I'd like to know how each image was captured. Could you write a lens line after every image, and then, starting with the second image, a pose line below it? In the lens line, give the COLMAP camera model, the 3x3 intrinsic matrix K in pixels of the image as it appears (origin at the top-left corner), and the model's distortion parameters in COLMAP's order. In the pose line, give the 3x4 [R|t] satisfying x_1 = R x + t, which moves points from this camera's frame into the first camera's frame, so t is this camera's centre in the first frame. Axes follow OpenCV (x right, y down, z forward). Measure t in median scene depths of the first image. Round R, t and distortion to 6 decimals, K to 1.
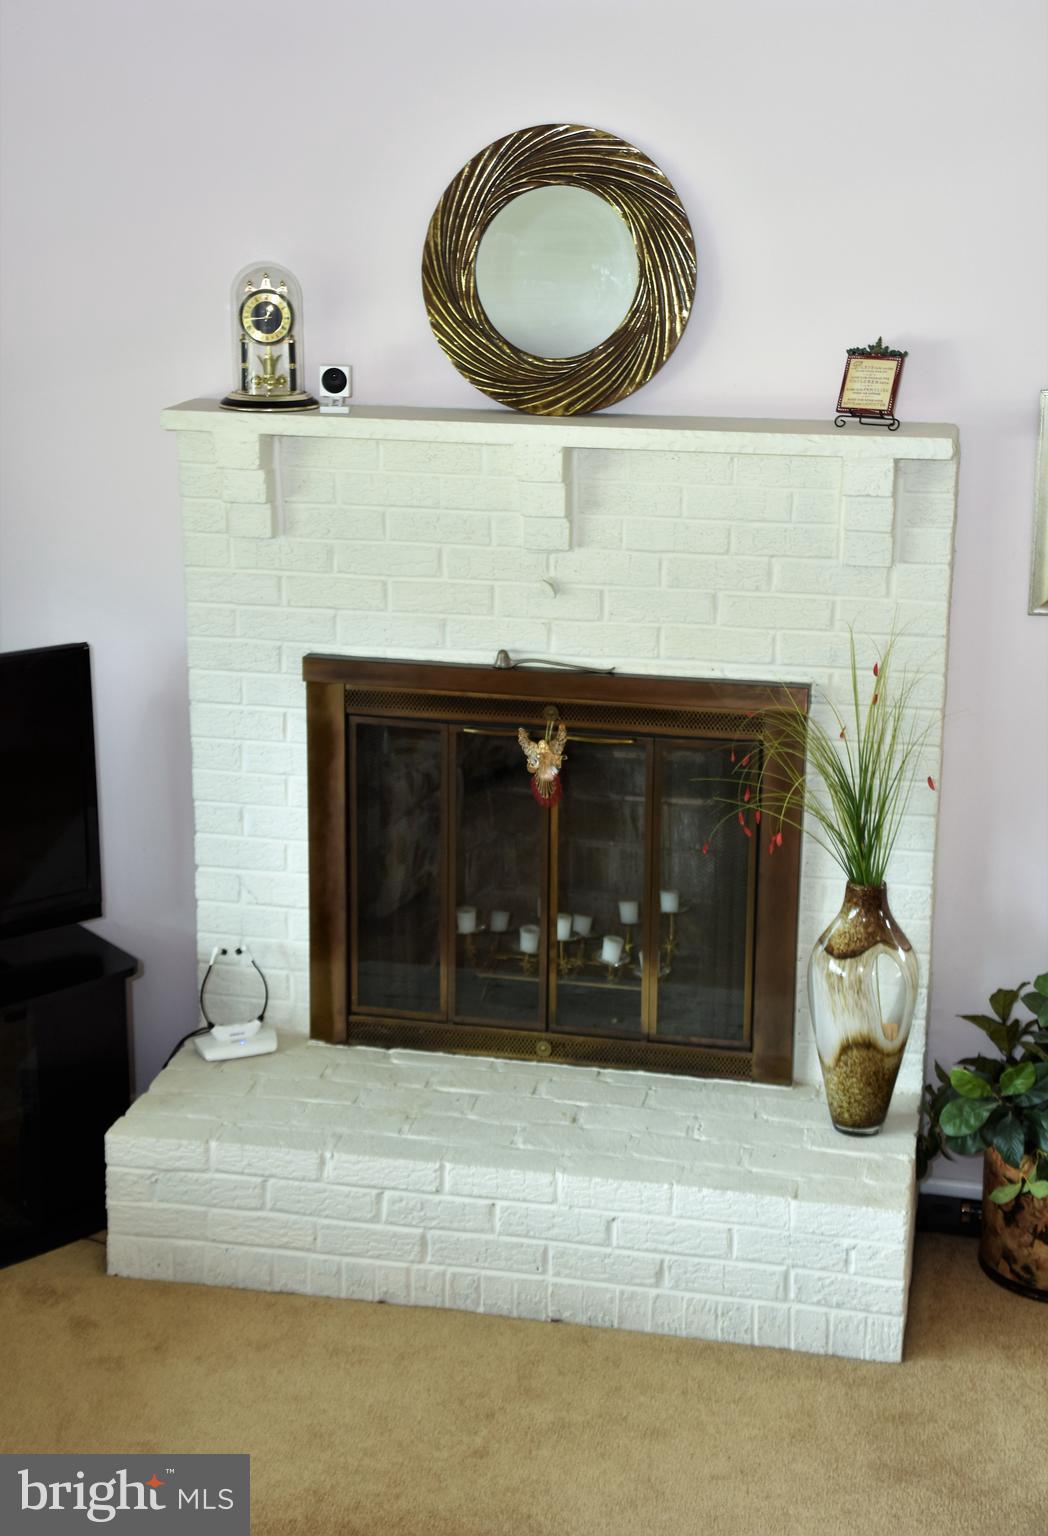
lens RADIAL K [[2277.9, 0, 534.5], [0, 2277.9, 753.8], [0, 0, 1]] dist [0.236894, 0.000000]
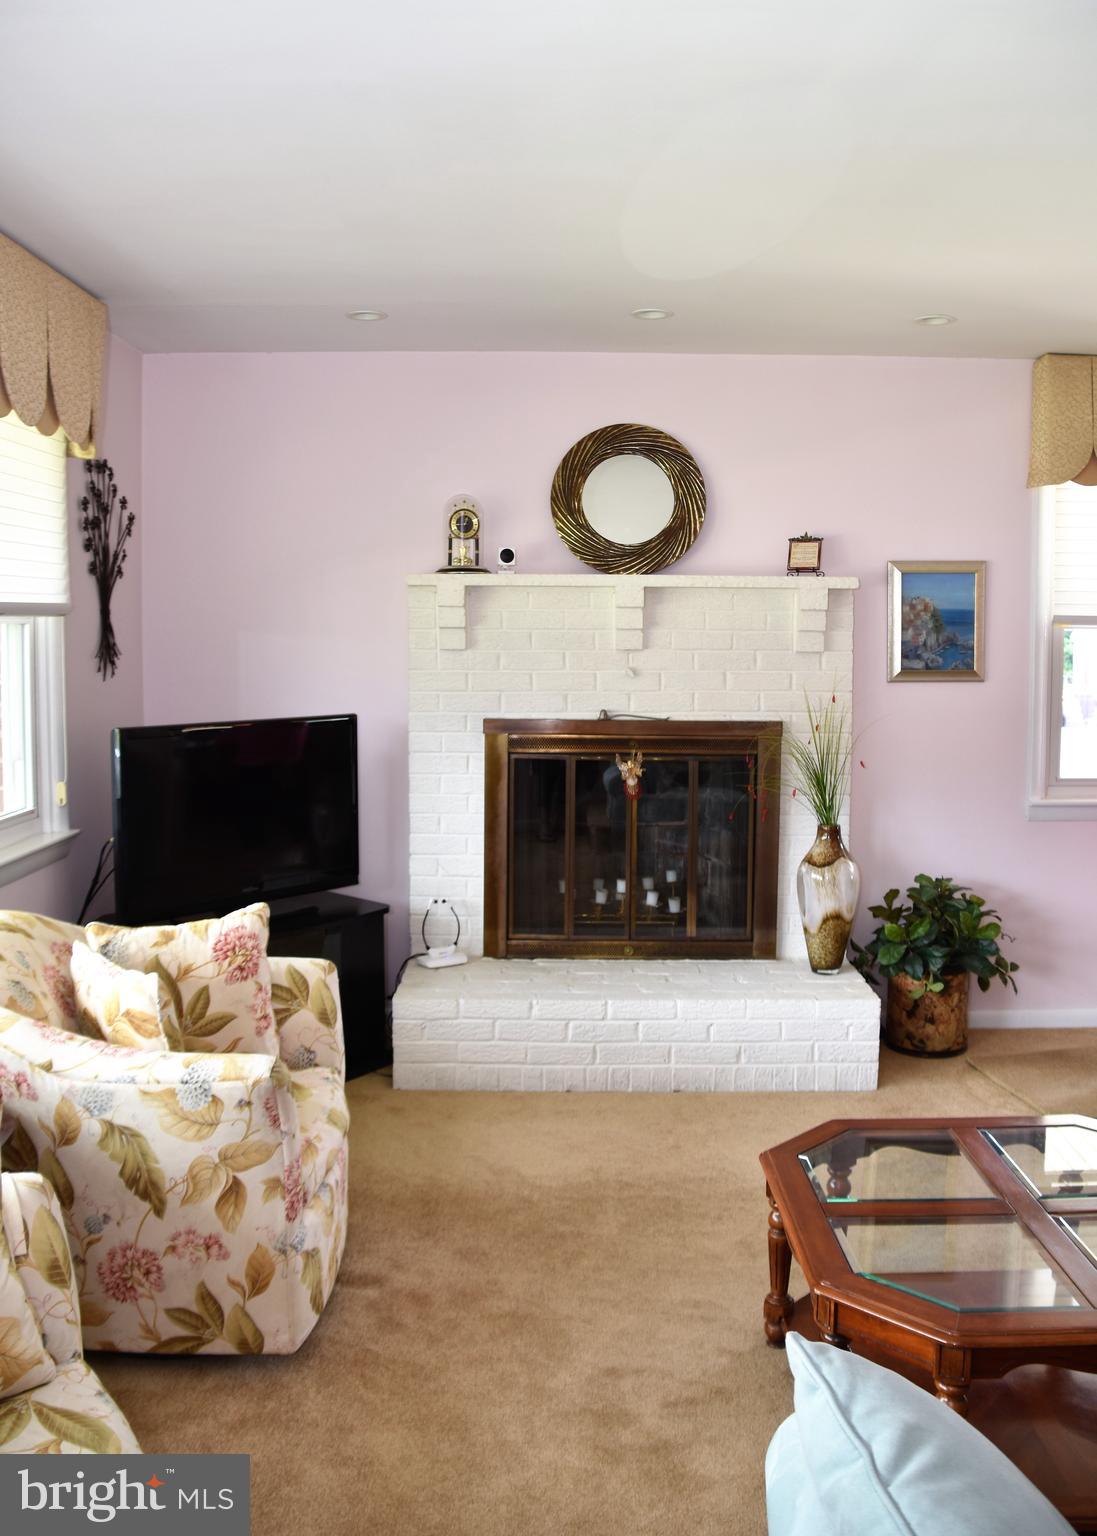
lens RADIAL K [[1291.8, 0, 555.6], [0, 1291.8, 728.1], [0, 0, 1]] dist [-0.130722, 0.003896]
pose [[0.980041, -0.016720, 0.198093, -0.247660], [0.055347, 0.980008, -0.191104, 0.155508], [-0.190938, 0.198253, 0.961373, 0.076644]]
